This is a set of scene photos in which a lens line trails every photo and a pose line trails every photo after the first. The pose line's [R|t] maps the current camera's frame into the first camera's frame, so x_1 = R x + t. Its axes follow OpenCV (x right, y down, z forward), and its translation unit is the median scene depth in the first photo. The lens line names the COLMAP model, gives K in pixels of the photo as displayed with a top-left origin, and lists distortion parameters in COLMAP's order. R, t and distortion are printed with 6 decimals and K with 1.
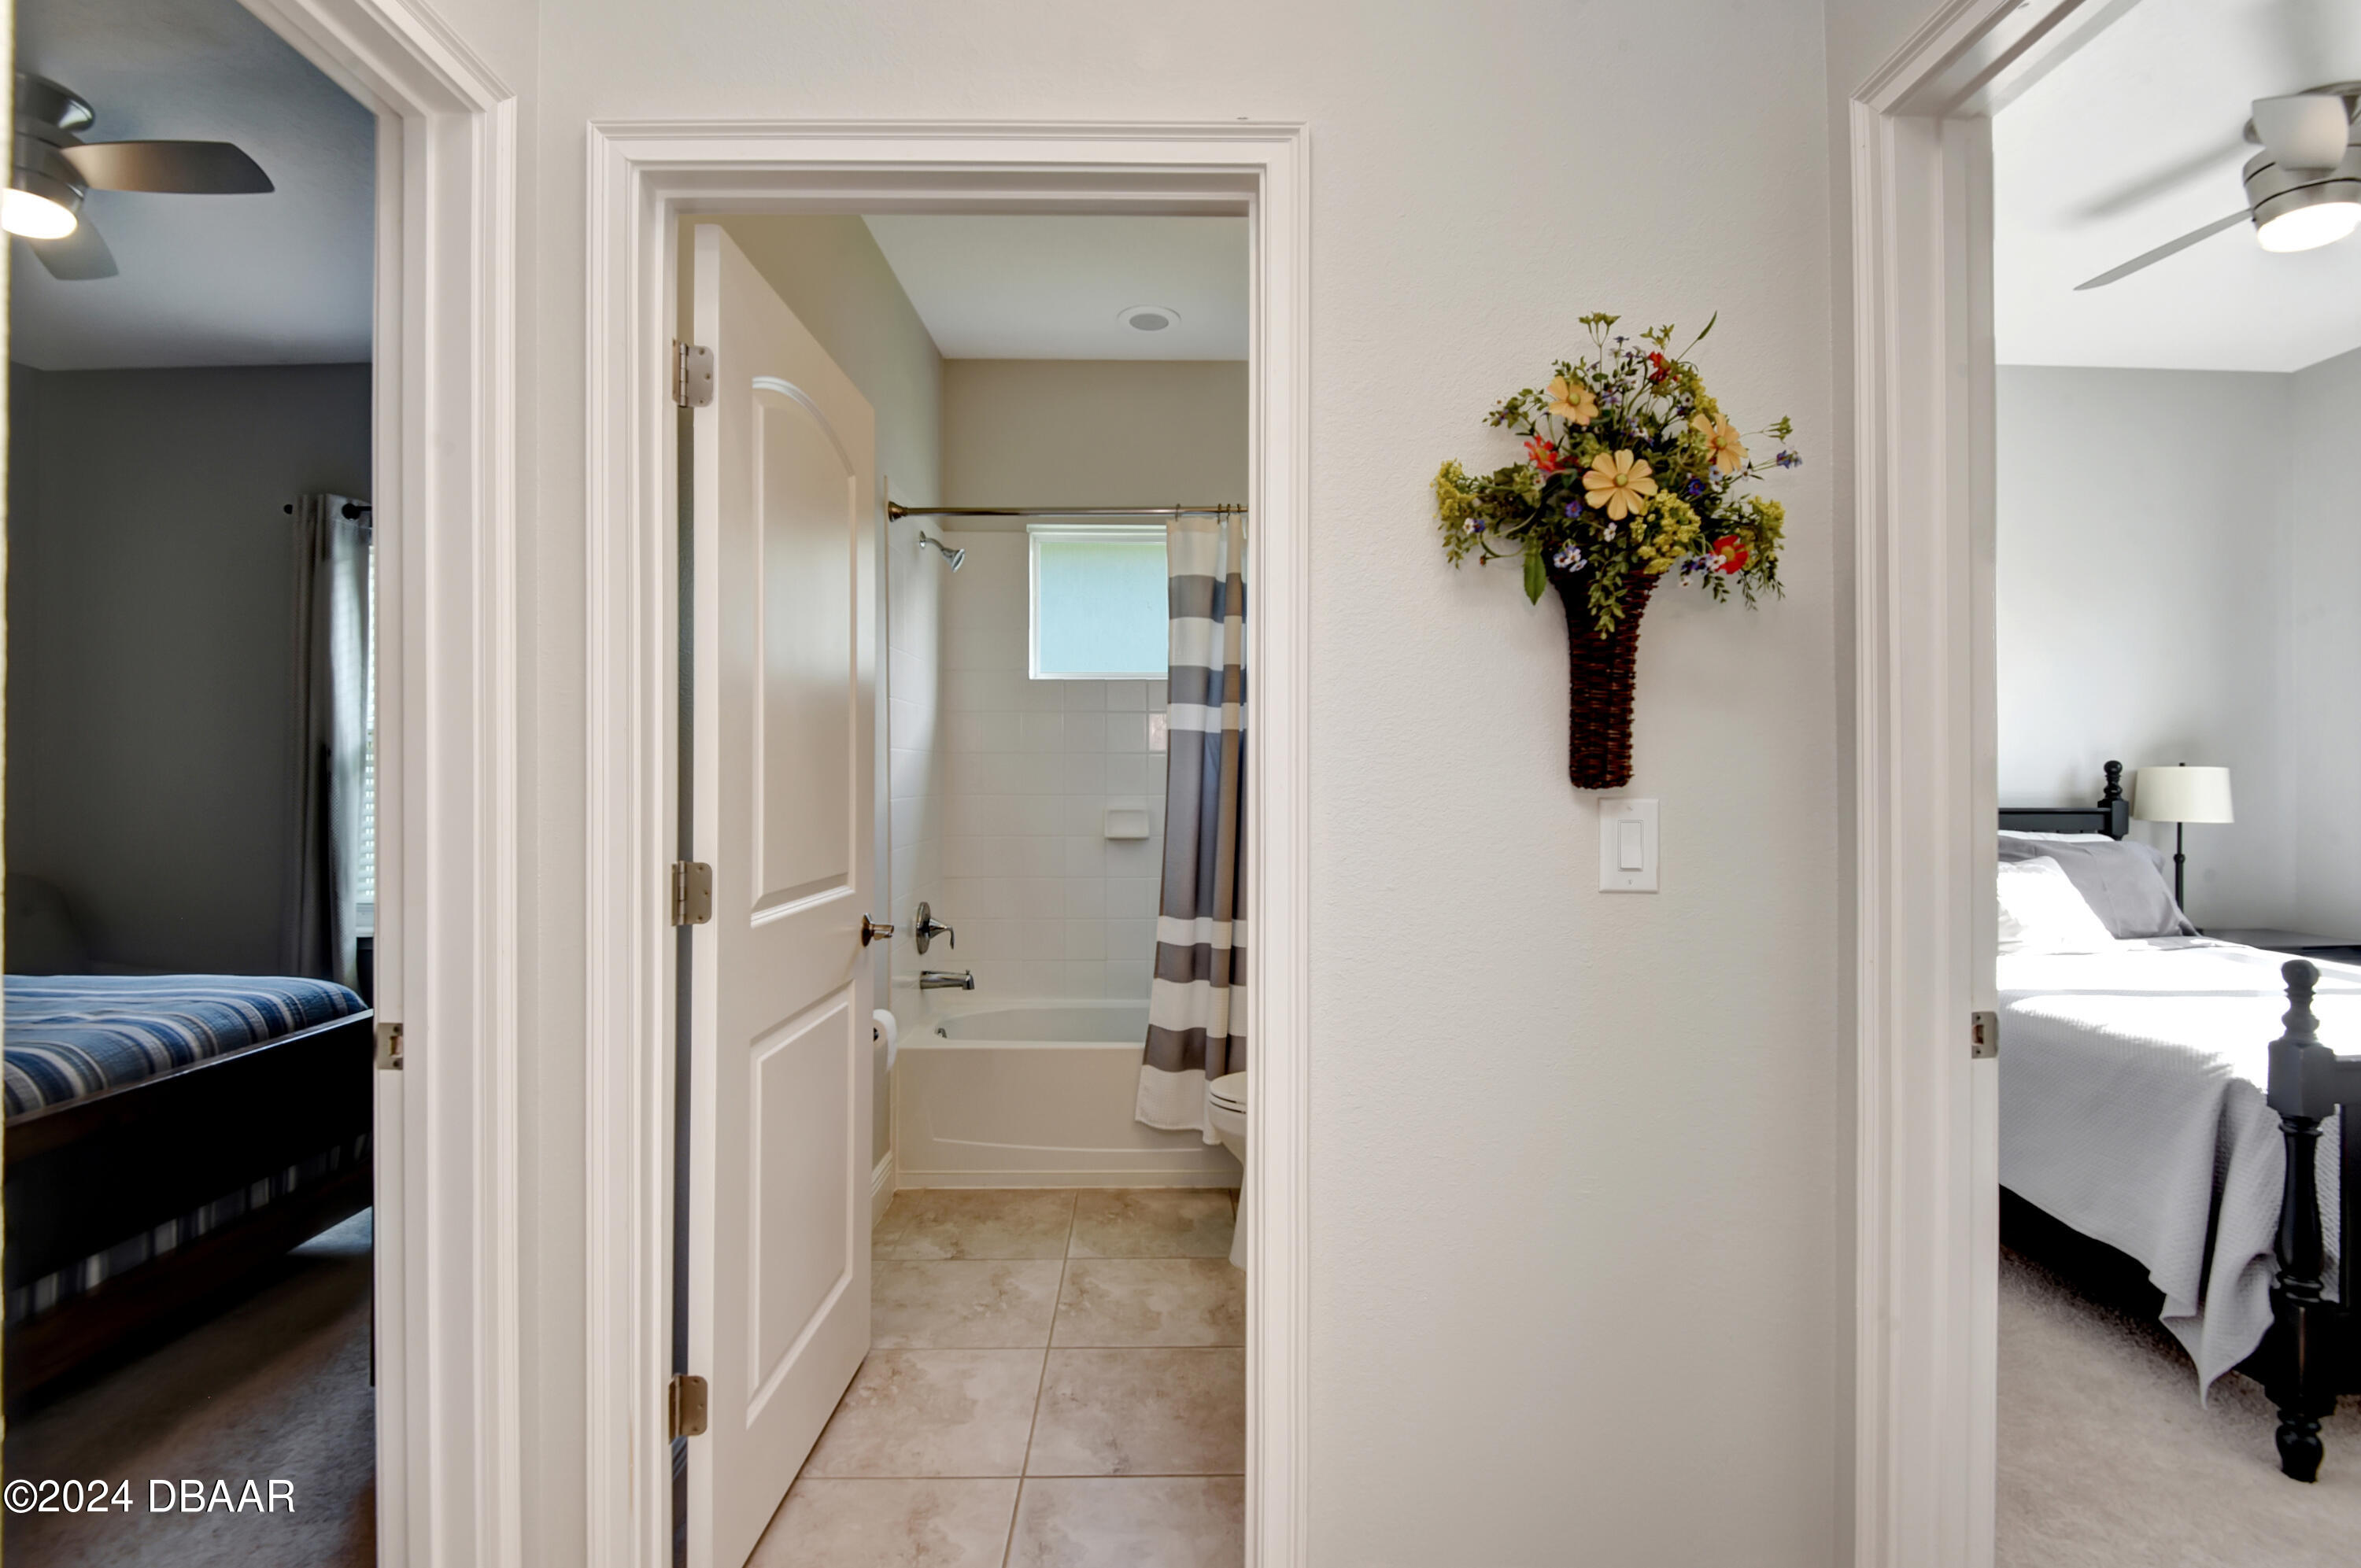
lens RADIAL K [[1104.4, 0, 1203.8], [0, 1104.4, 778.0], [0, 0, 1]] dist [0.001408, -0.023104]
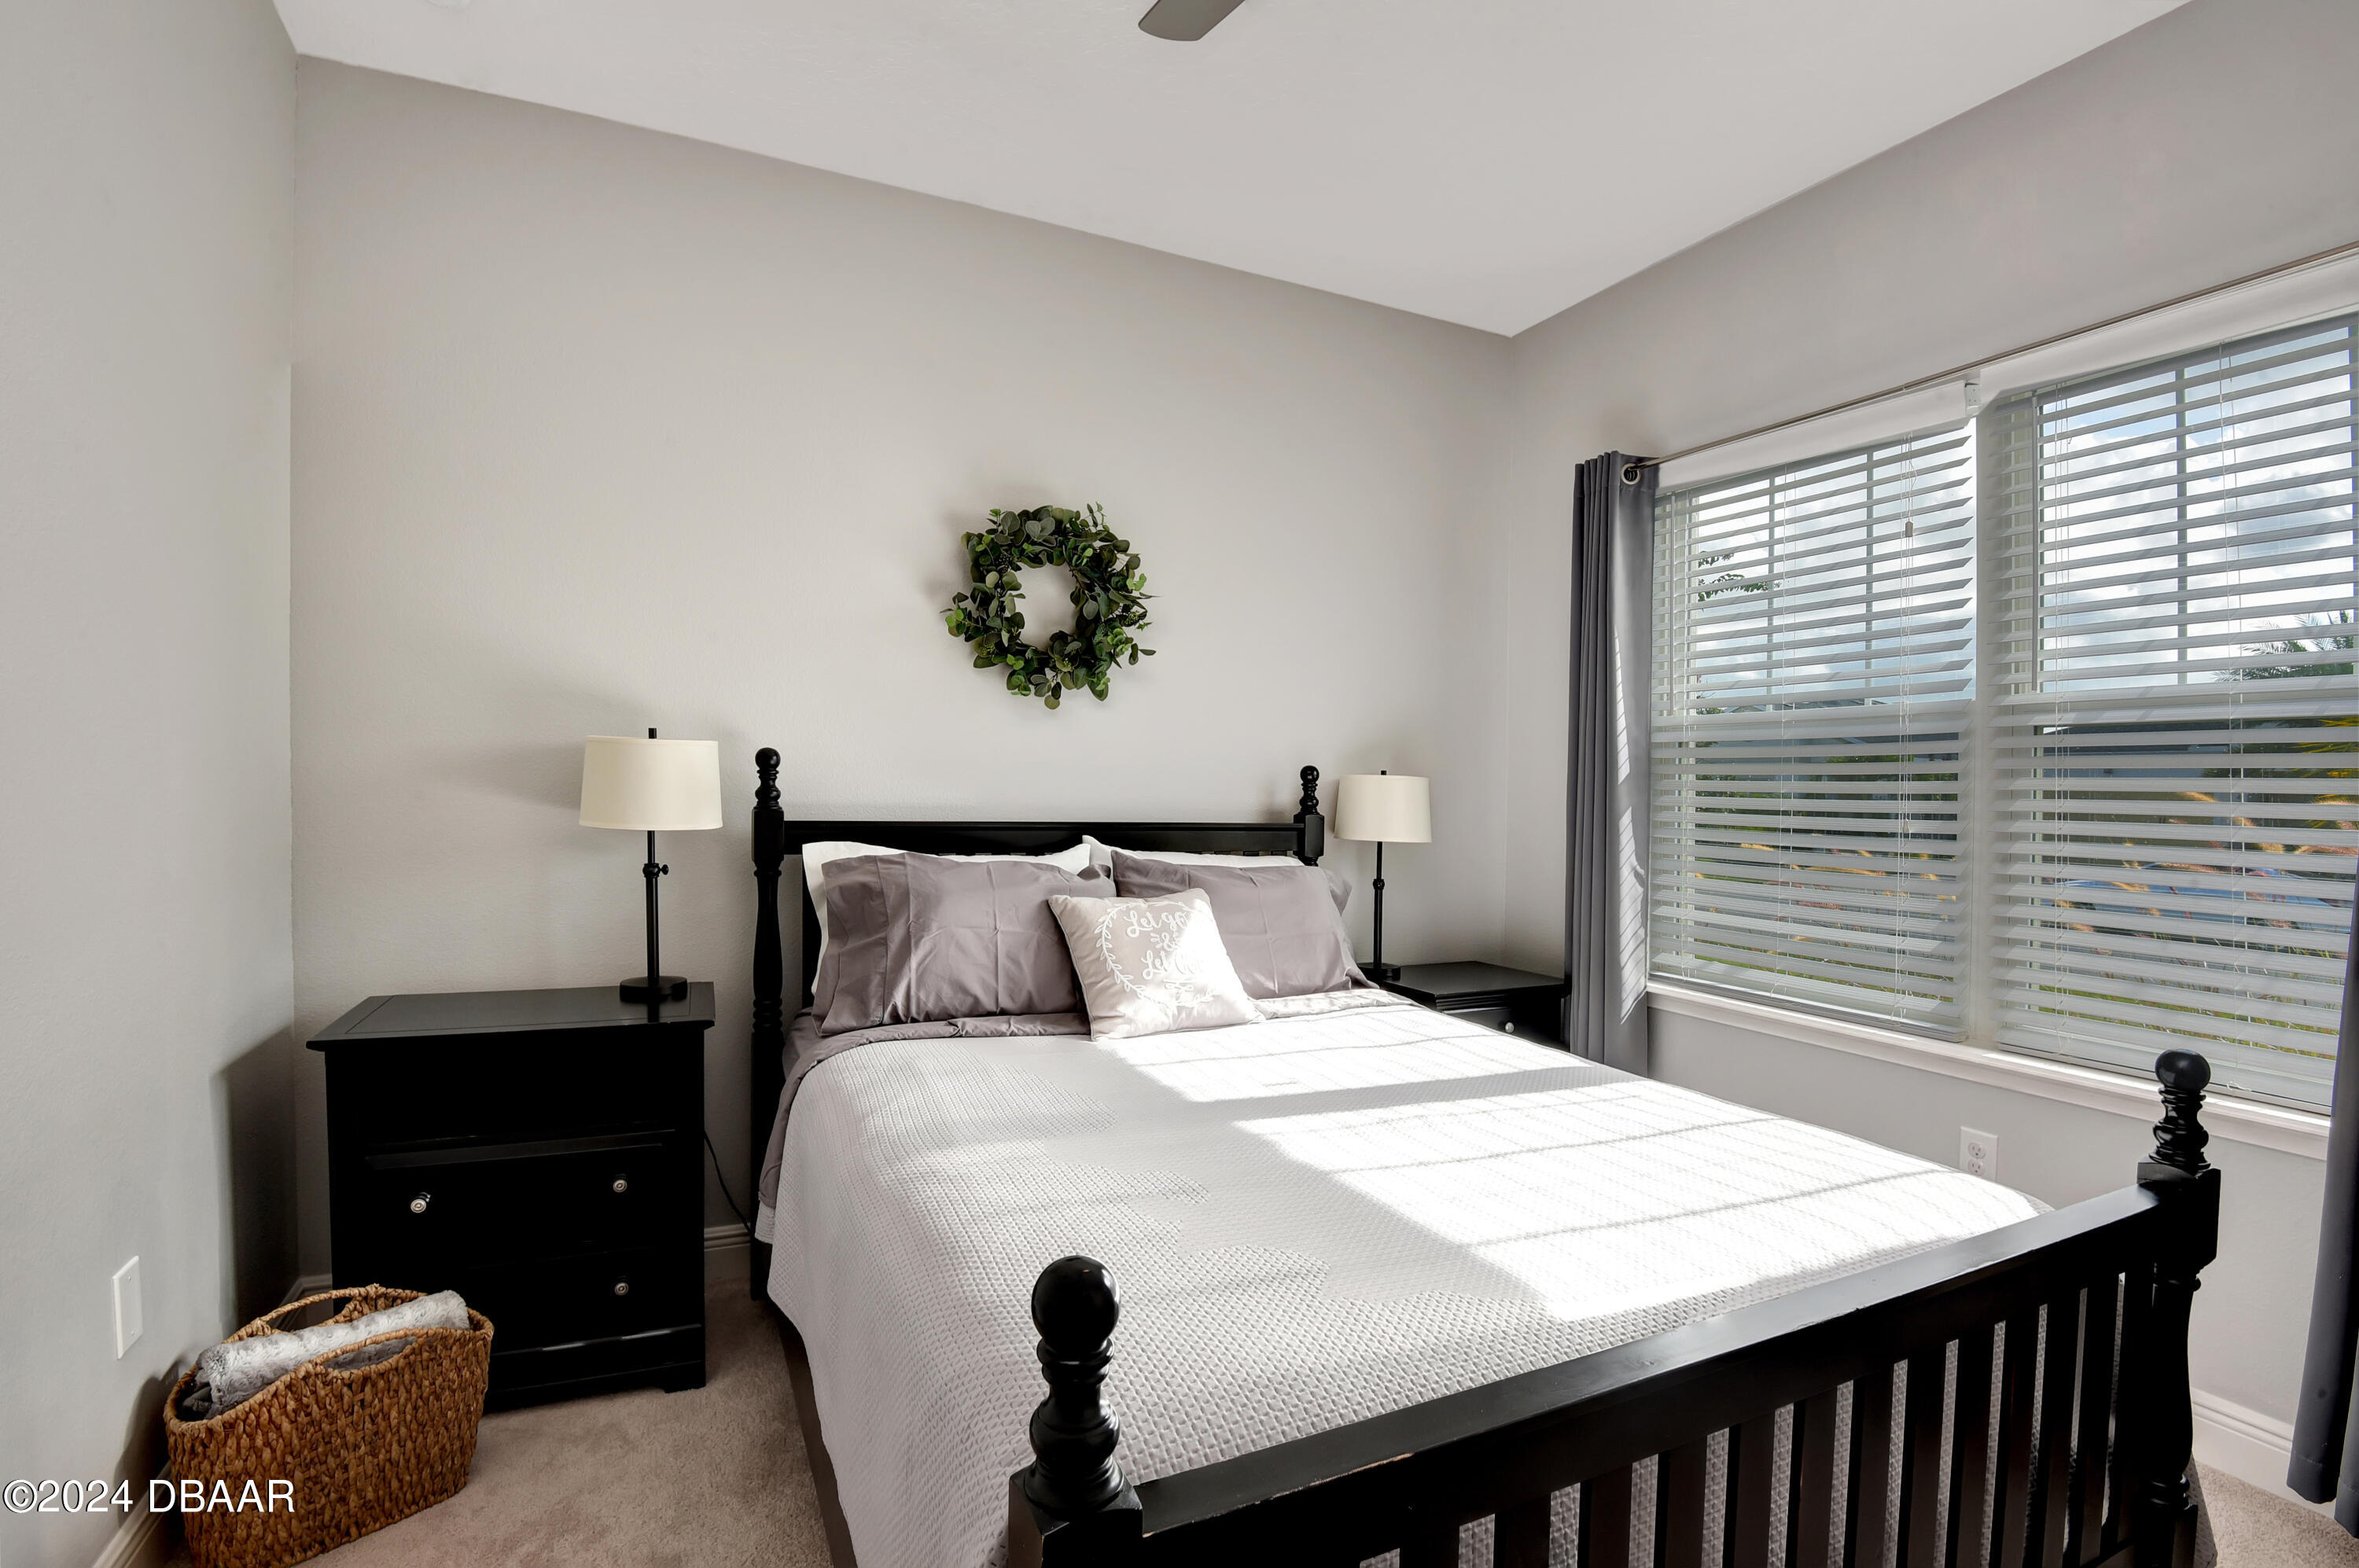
lens RADIAL K [[1103.7, 0, 1202.8], [0, 1103.7, 778.0], [0, 0, 1]] dist [0.001408, -0.023104]
pose [[0.903925, 0.025185, 0.426948, 0.409165], [-0.025693, 0.999659, -0.004572, -0.000836], [-0.426918, -0.006836, 0.904265, 0.290914]]
